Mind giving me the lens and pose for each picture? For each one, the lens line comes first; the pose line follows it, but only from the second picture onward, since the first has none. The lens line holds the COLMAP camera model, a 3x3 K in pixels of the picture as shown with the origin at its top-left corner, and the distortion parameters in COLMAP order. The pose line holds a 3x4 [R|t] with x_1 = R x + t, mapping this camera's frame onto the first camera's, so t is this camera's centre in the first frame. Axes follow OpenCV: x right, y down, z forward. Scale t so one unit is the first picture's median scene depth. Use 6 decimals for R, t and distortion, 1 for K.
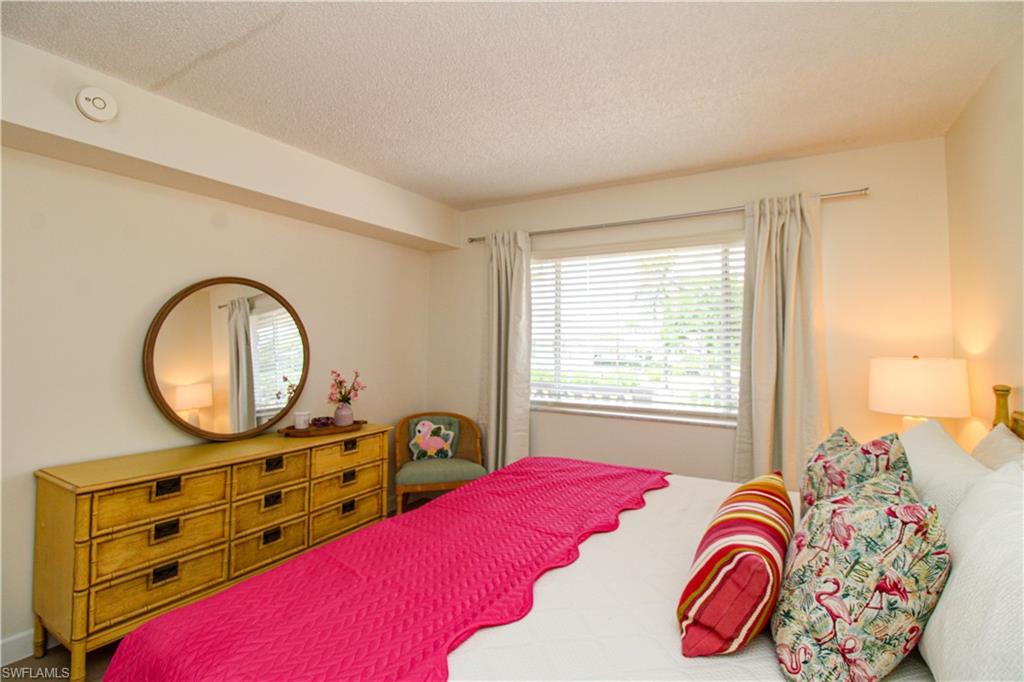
lens RADIAL K [[473.1, 0, 514.3], [0, 473.1, 324.8], [0, 0, 1]] dist [-0.001950, -0.012171]
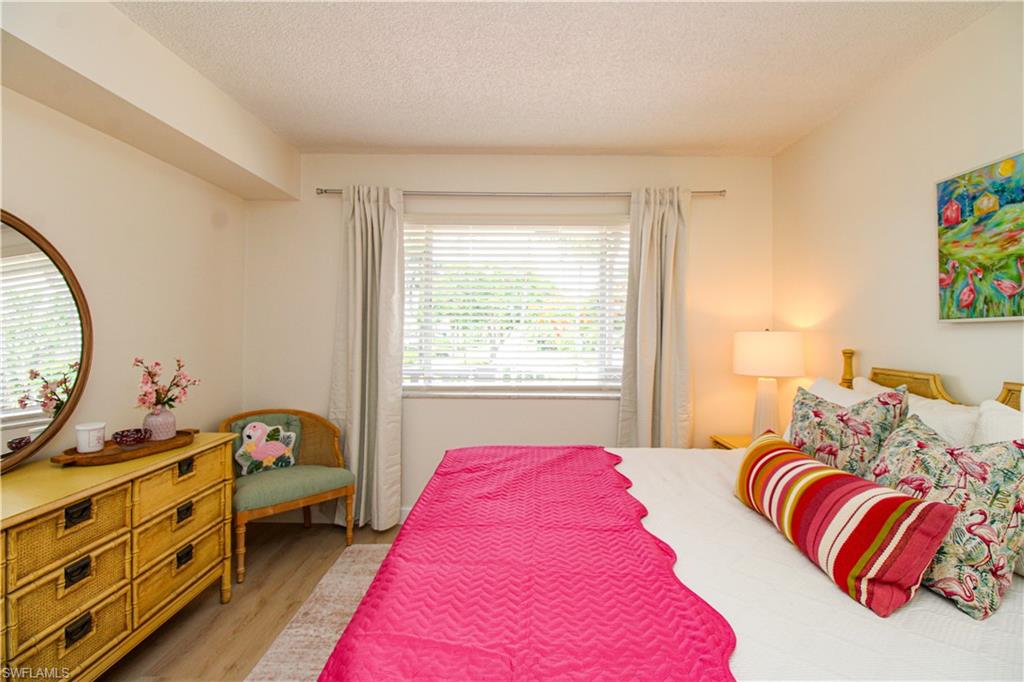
lens RADIAL K [[473.1, 0, 514.3], [0, 473.1, 324.8], [0, 0, 1]] dist [-0.001950, -0.012171]
pose [[0.867273, 0.001932, 0.497828, -0.281991], [-0.018102, 0.999454, 0.027657, 0.024715], [-0.497503, -0.032998, 0.866834, 0.192246]]
